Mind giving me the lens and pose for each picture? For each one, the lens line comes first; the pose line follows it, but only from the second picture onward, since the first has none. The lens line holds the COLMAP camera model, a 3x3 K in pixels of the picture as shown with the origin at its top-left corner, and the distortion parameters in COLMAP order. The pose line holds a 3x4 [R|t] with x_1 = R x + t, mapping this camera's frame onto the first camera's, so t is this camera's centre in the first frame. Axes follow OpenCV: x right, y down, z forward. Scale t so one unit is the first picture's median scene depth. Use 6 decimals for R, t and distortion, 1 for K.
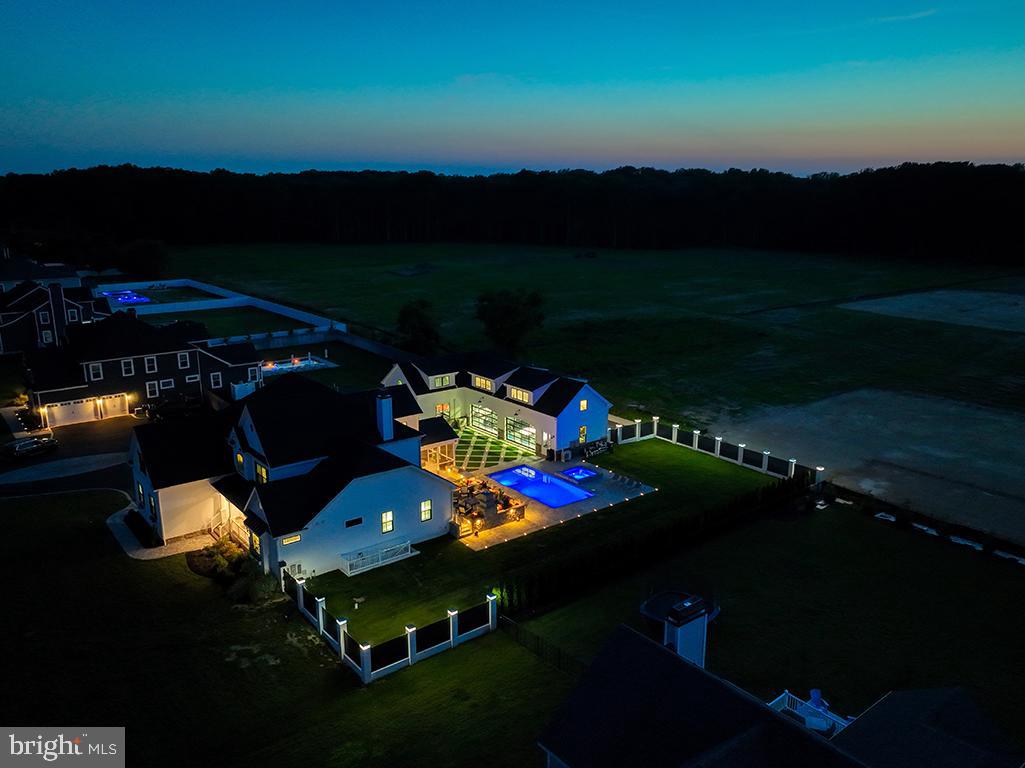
lens RADIAL K [[787.9, 0, 515.0], [0, 787.9, 384.4], [0, 0, 1]] dist [0.004955, -0.001911]
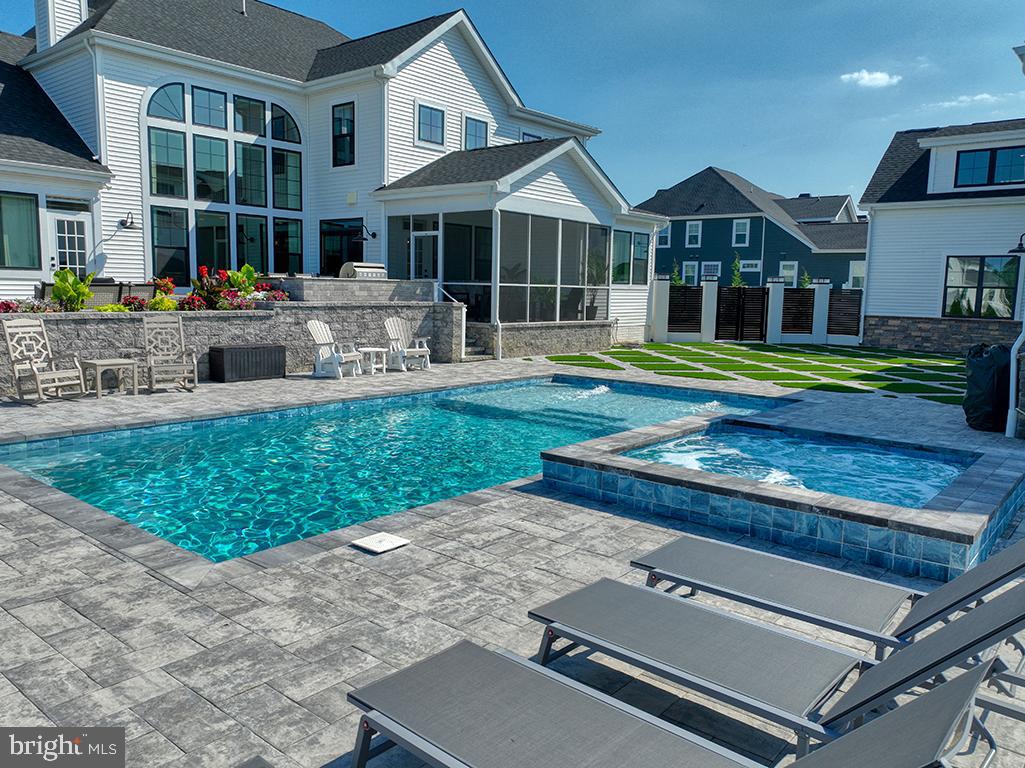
lens RADIAL K [[774.8, 0, 513.6], [0, 774.8, 382.9], [0, 0, 1]] dist [0.001076, 0.009632]
pose [[0.201876, 0.125236, -0.971371, 0.148396], [-0.260637, 0.962898, 0.069976, 0.096976], [0.944094, 0.239049, 0.227027, 0.863935]]
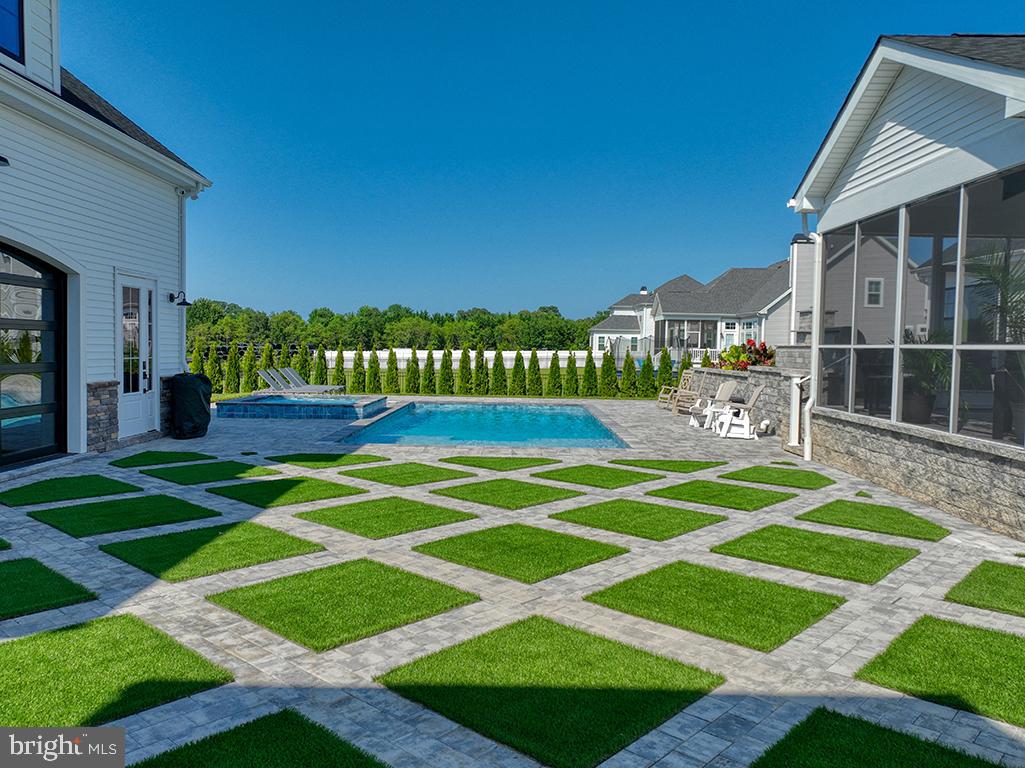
lens RADIAL K [[783.0, 0, 514.9], [0, 783.0, 379.9], [0, 0, 1]] dist [0.002451, 0.003524]
pose [[-0.783415, -0.041064, 0.620141, -0.115812], [0.132756, 0.963728, 0.231524, 0.051485], [-0.607155, 0.263707, -0.749547, 1.047629]]
